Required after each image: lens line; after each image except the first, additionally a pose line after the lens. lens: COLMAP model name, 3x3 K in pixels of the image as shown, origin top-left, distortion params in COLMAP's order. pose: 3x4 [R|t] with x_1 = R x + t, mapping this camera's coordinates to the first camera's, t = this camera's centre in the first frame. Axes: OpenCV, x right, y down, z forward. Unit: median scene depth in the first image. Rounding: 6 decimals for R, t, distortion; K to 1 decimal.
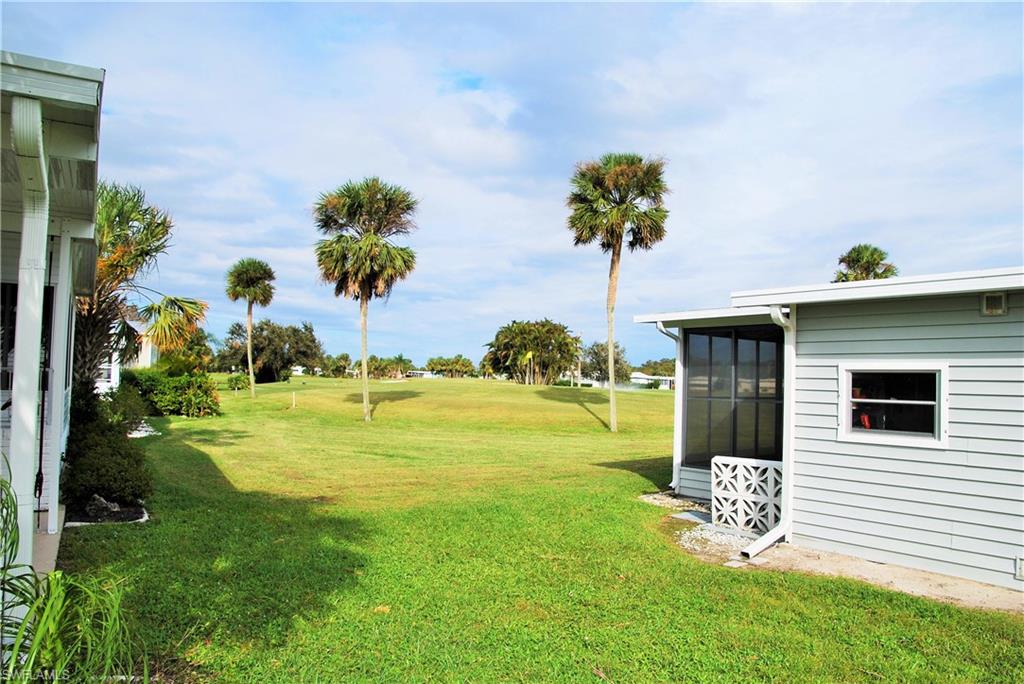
lens RADIAL K [[781.7, 0, 513.0], [0, 781.7, 344.5], [0, 0, 1]] dist [-0.126491, -0.005156]
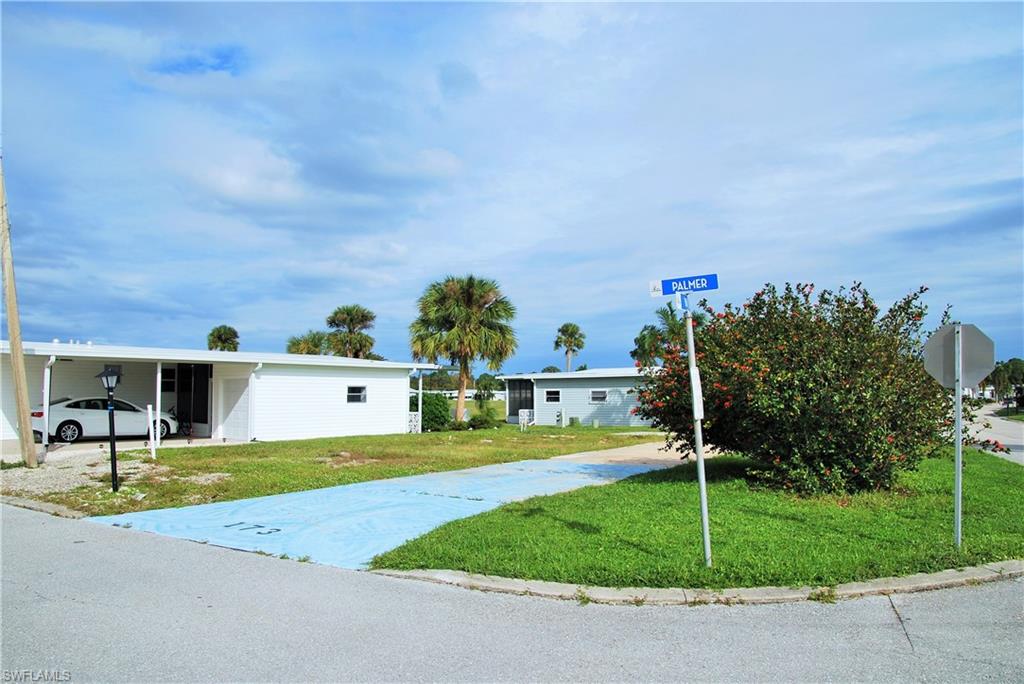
lens RADIAL K [[781.7, 0, 515.6], [0, 781.7, 335.9], [0, 0, 1]] dist [-0.126491, -0.005156]
pose [[0.948470, -0.008848, 0.316745, -0.381539], [0.016554, 0.999629, -0.021647, -0.060227], [-0.316436, 0.025775, 0.948264, -1.058039]]
